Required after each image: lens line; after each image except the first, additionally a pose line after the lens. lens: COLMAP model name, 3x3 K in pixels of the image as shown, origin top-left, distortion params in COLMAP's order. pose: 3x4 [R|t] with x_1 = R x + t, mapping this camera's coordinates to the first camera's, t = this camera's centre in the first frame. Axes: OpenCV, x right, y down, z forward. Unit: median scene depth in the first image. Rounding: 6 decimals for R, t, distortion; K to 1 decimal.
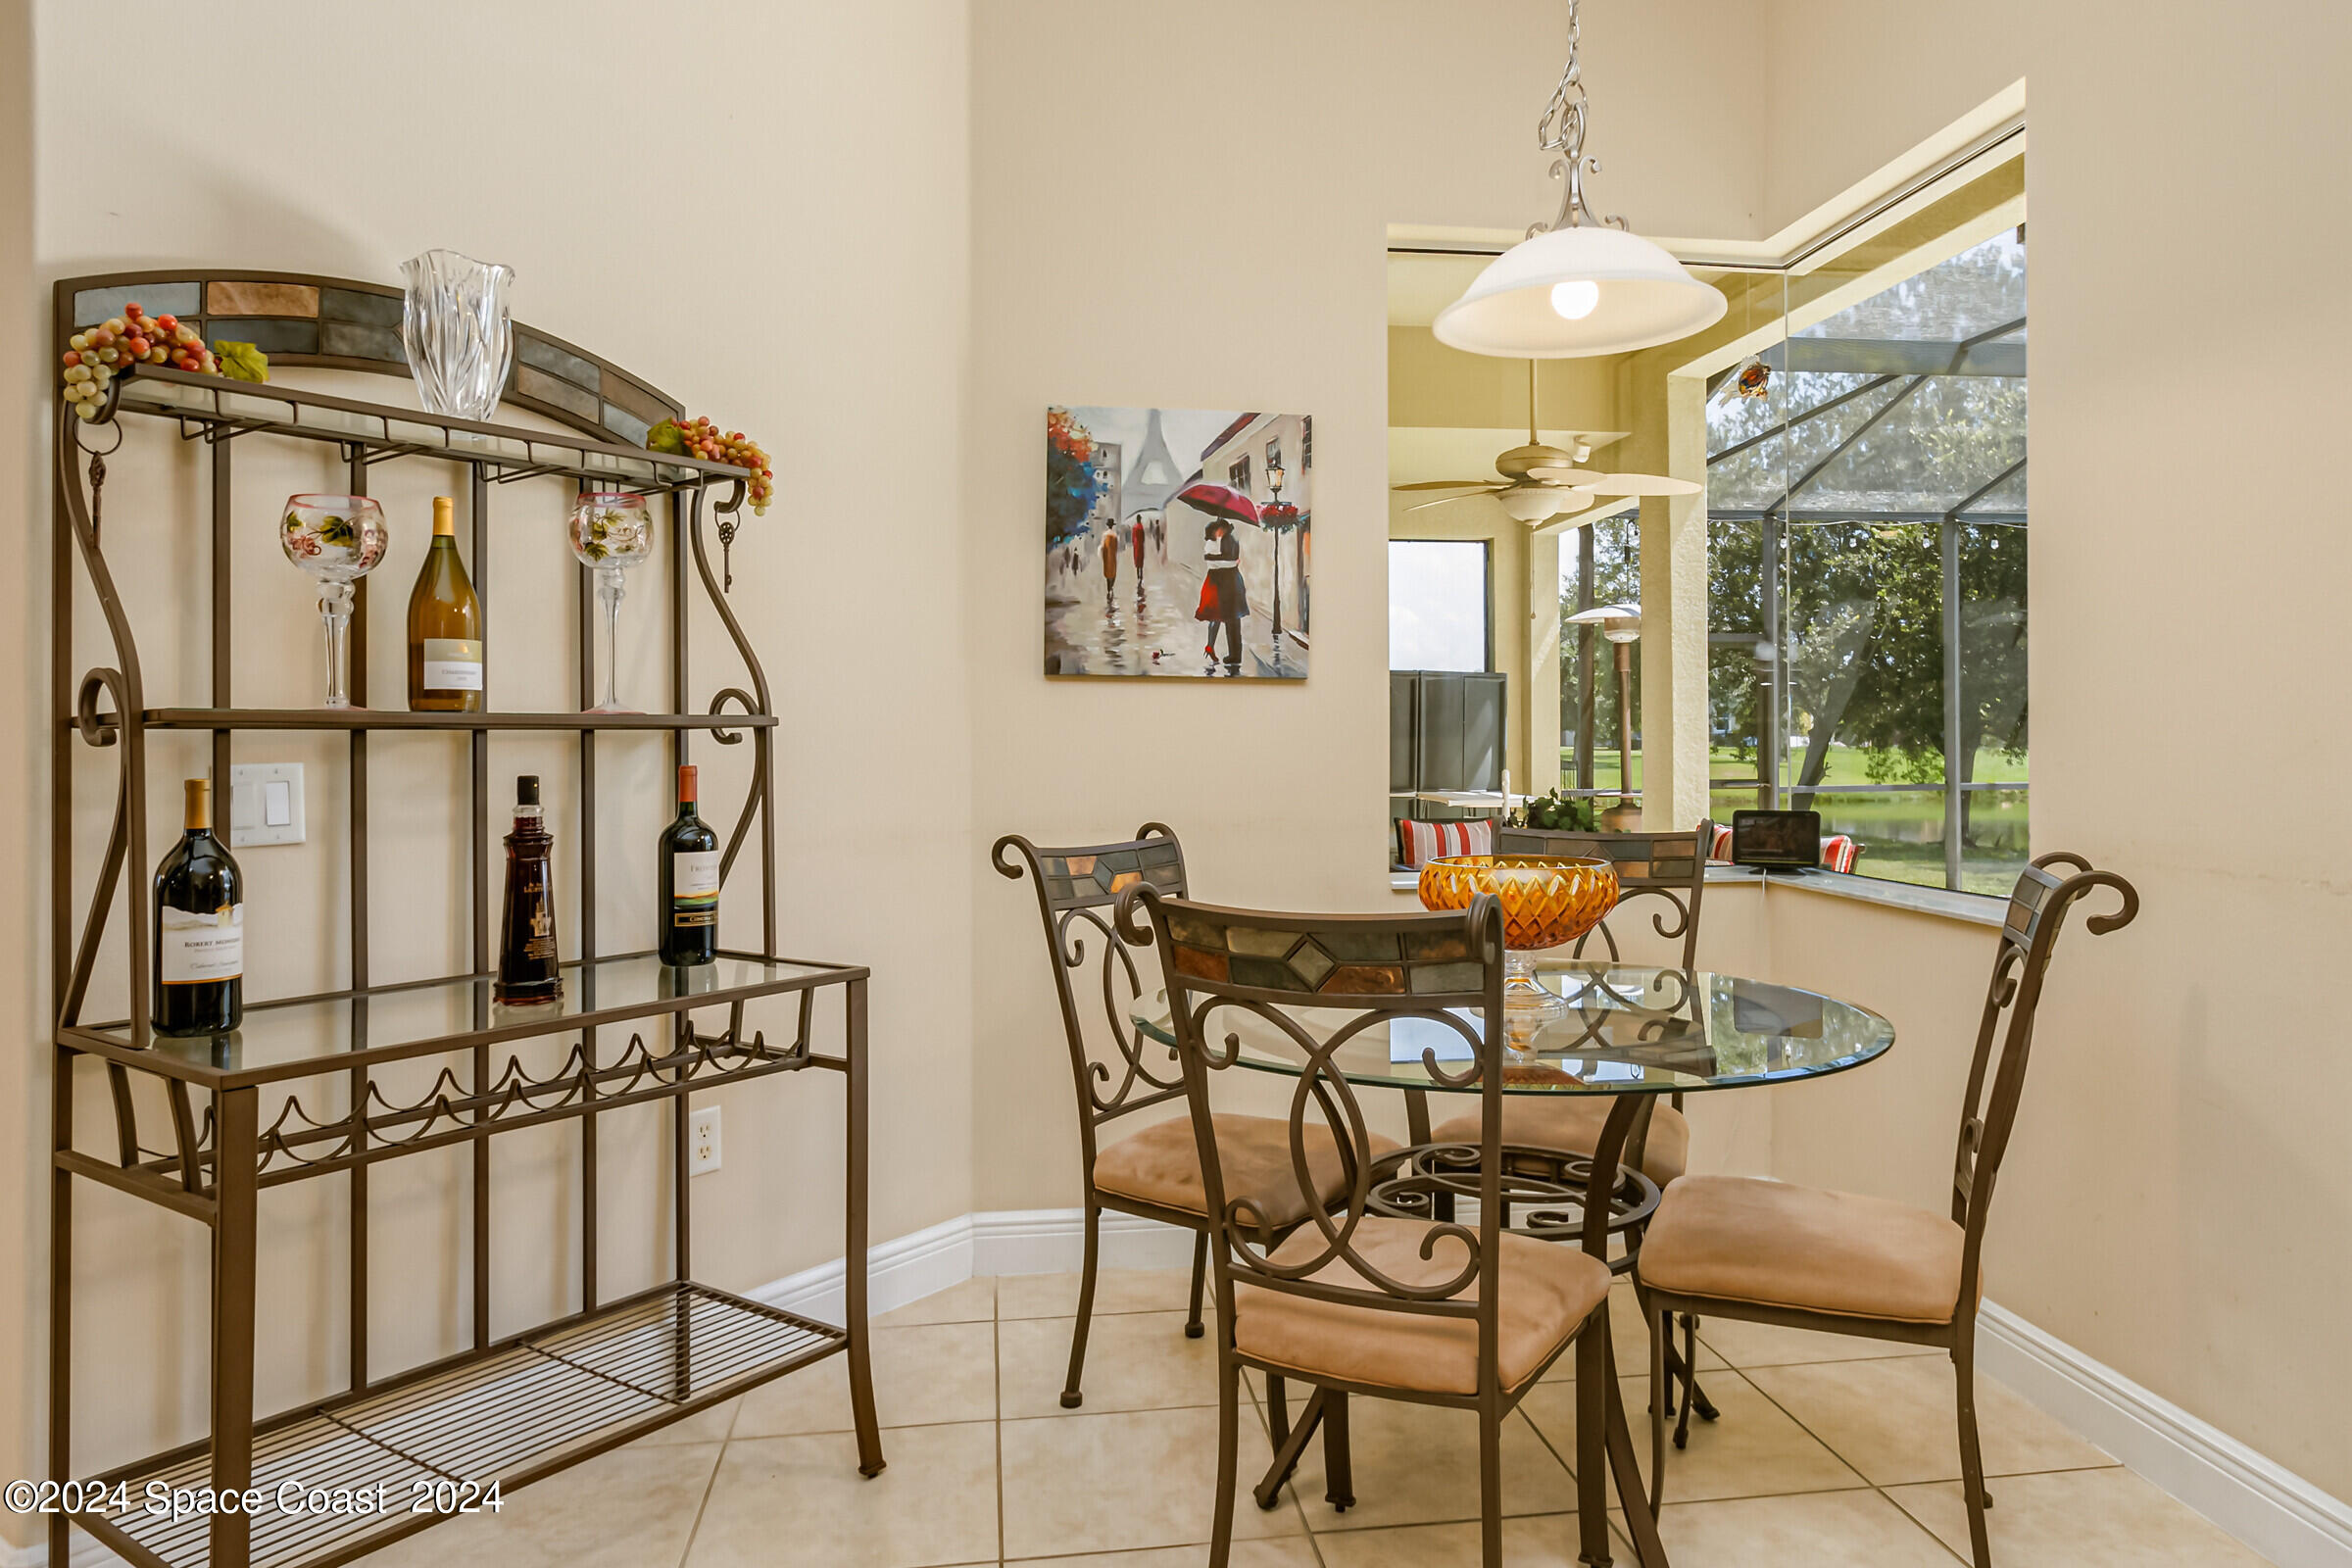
lens RADIAL K [[1541.0, 0, 1186.3], [0, 1541.0, 723.8], [0, 0, 1]] dist [-0.001680, -0.000302]
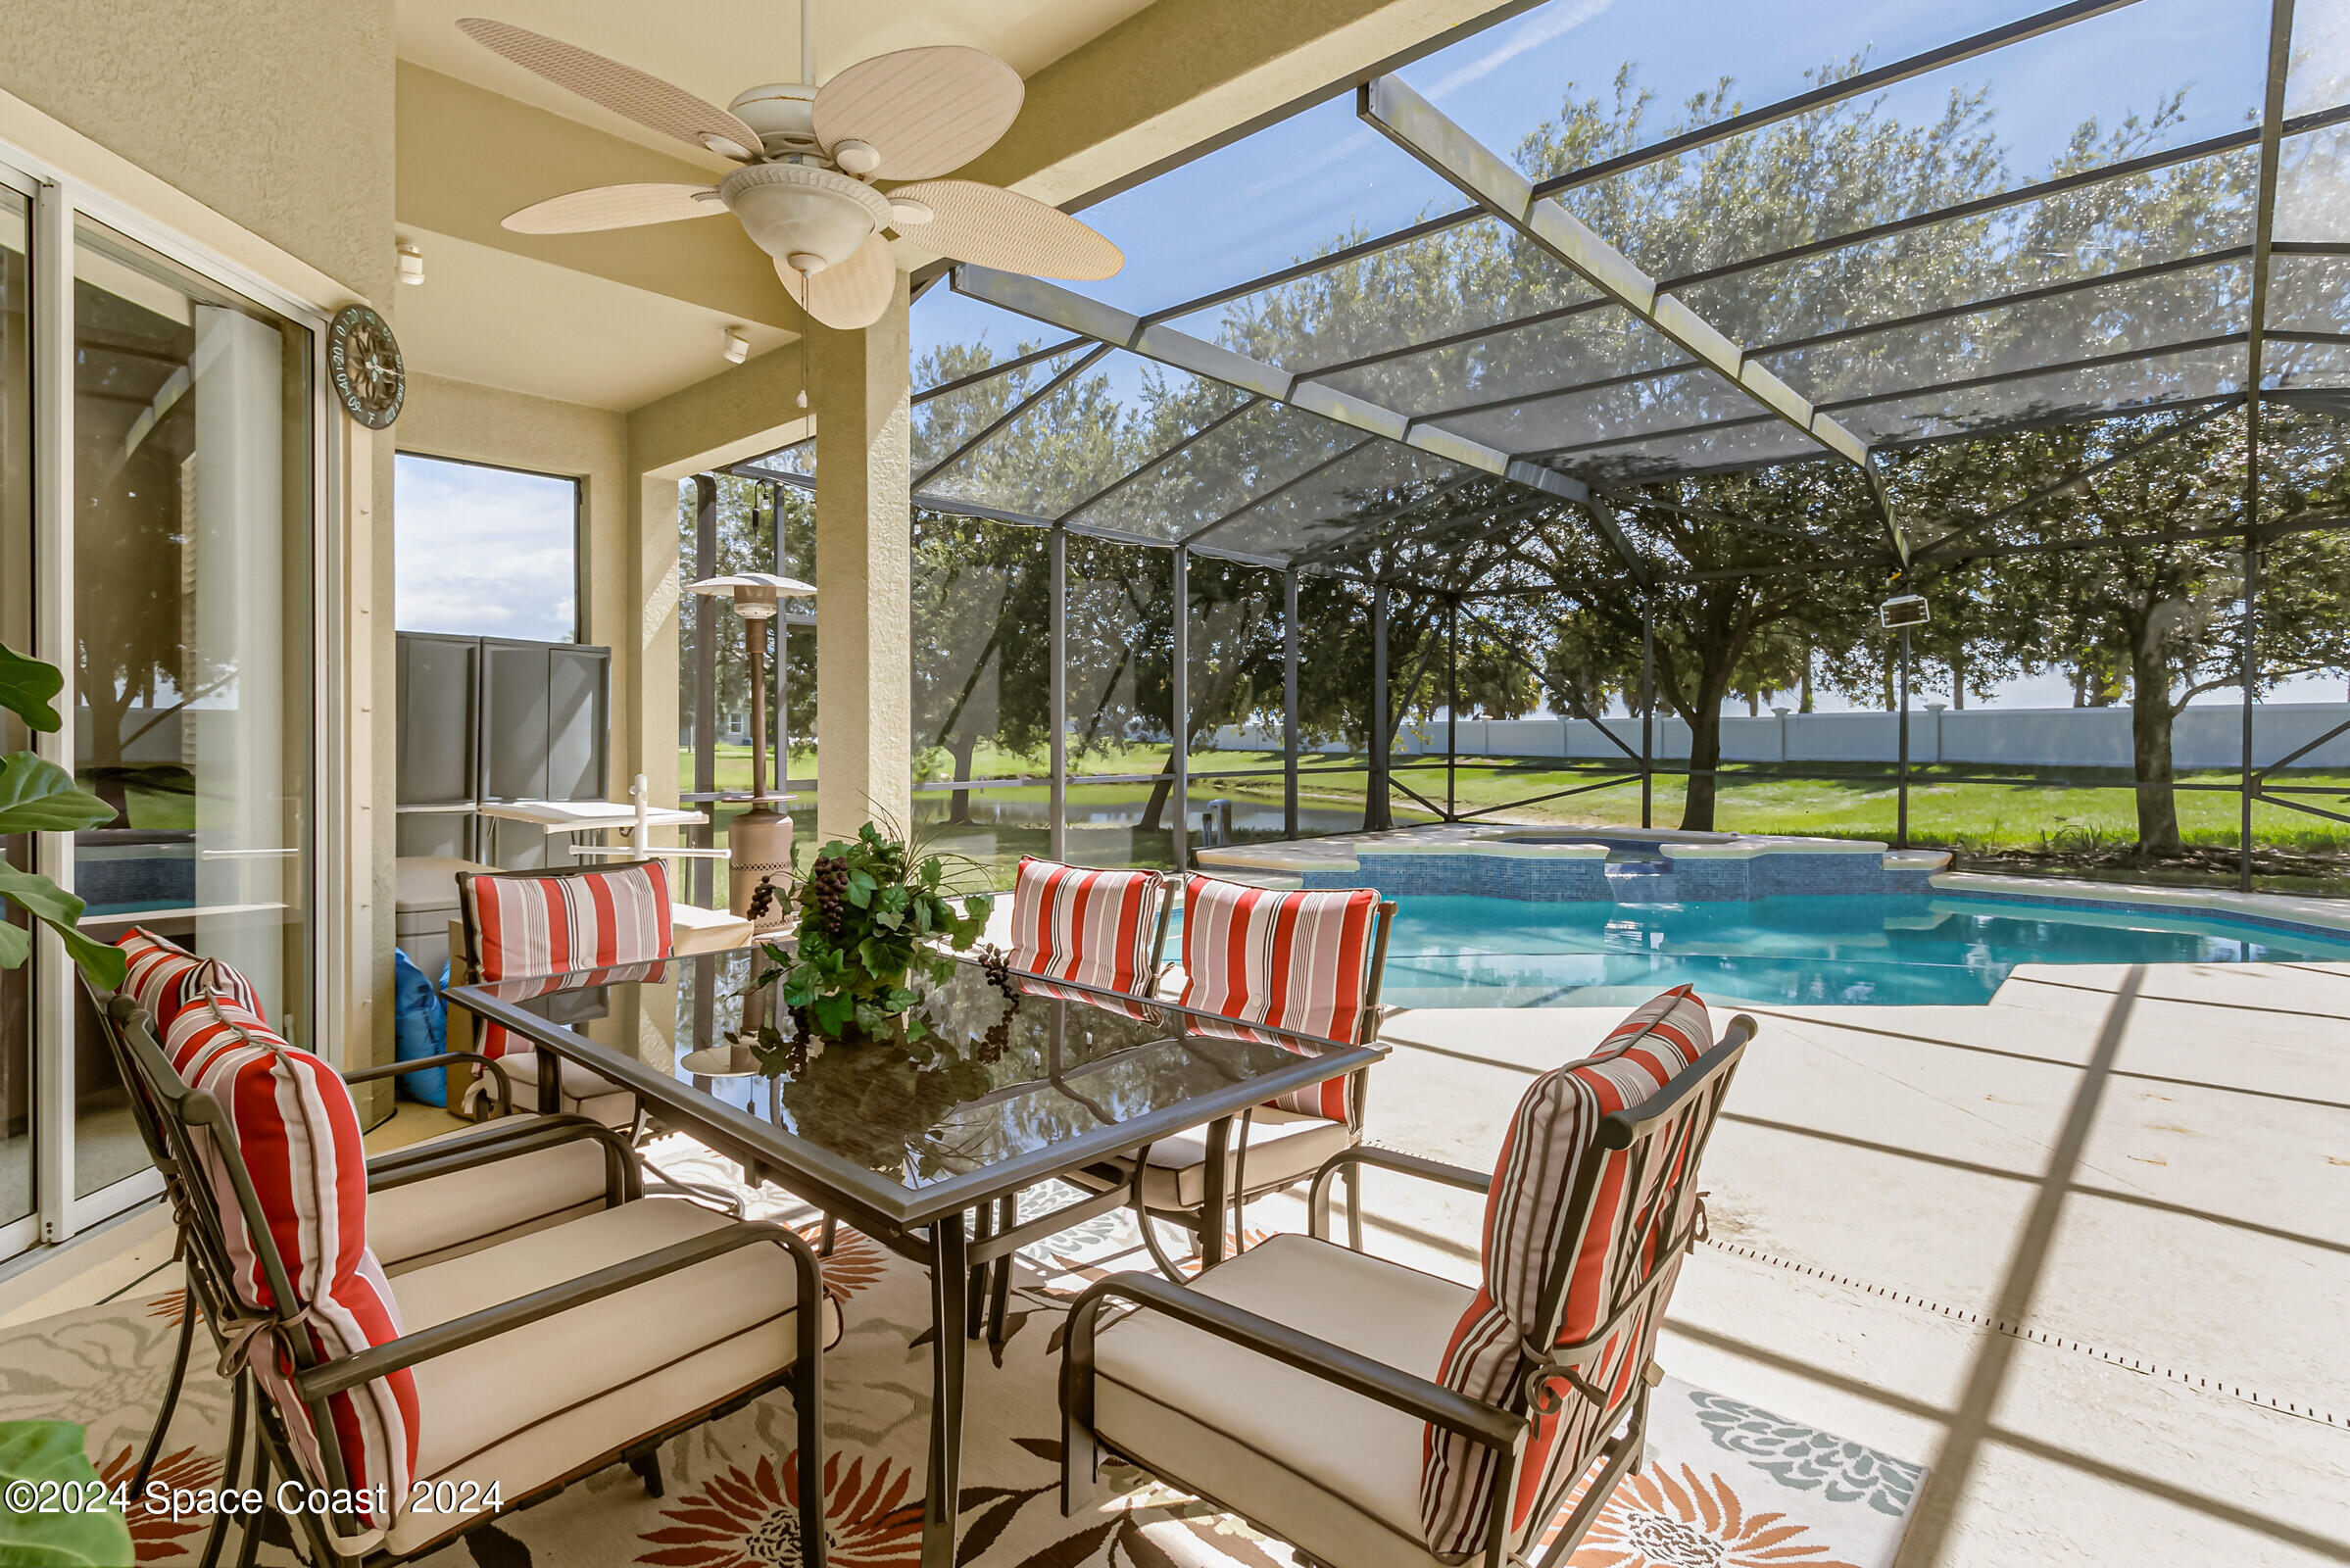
lens RADIAL K [[1156.1, 0, 1162.8], [0, 1156.1, 743.8], [0, 0, 1]] dist [0.019155, -0.009630]
pose [[0.765512, 0.001752, 0.643420, 0.045328], [-0.010289, 0.999902, 0.009518, 0.008063], [-0.643340, -0.013907, 0.765454, 0.379102]]
